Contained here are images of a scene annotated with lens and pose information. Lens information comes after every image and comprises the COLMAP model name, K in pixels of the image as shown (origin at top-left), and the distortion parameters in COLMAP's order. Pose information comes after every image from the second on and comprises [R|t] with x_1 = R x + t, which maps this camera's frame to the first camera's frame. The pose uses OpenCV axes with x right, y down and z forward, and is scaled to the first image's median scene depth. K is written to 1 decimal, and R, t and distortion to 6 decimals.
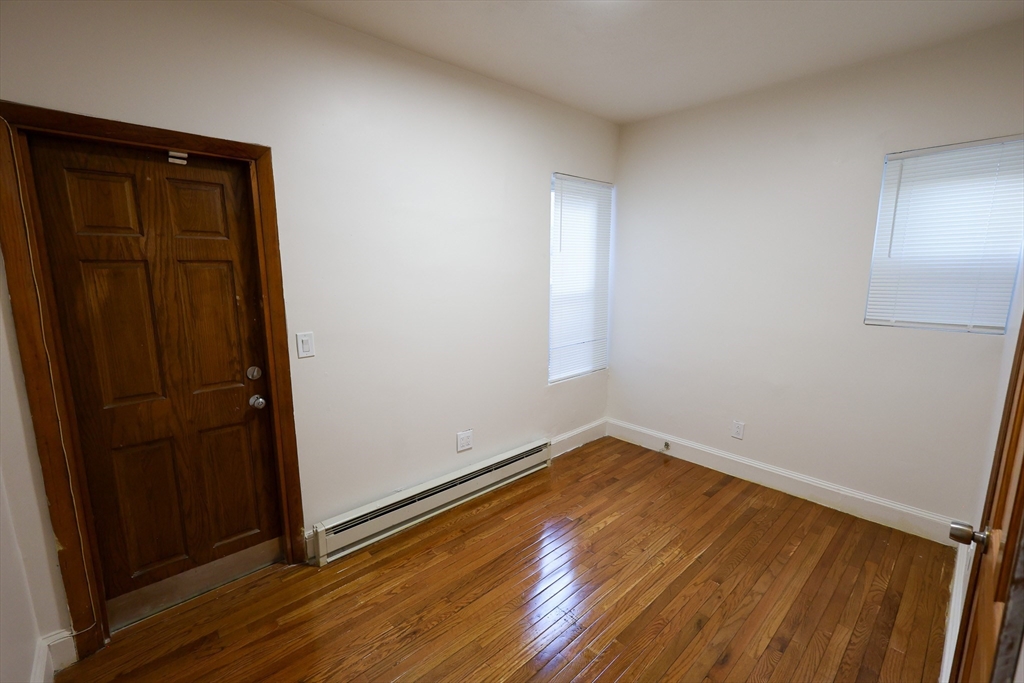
lens RADIAL K [[446.8, 0, 518.4], [0, 446.8, 339.6], [0, 0, 1]] dist [0.008845, -0.000053]
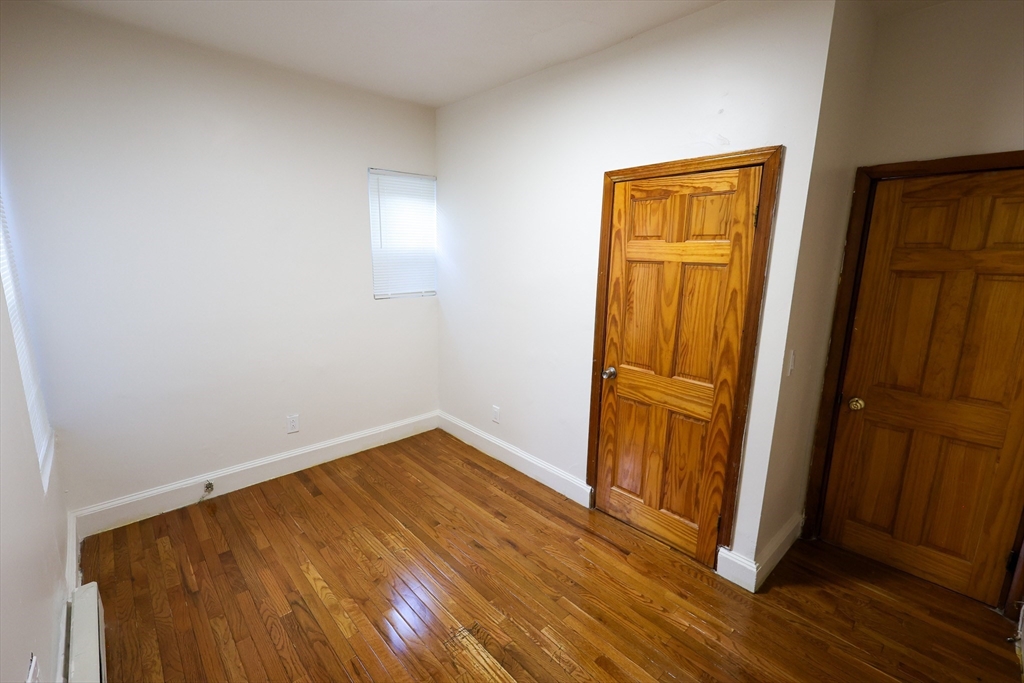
lens RADIAL K [[446.8, 0, 518.4], [0, 446.8, 339.6], [0, 0, 1]] dist [0.008845, -0.000053]
pose [[0.003519, -0.197590, 0.980278, -0.511166], [0.152766, 0.968884, 0.194745, -0.108048], [-0.988256, 0.149068, 0.033594, 0.559447]]
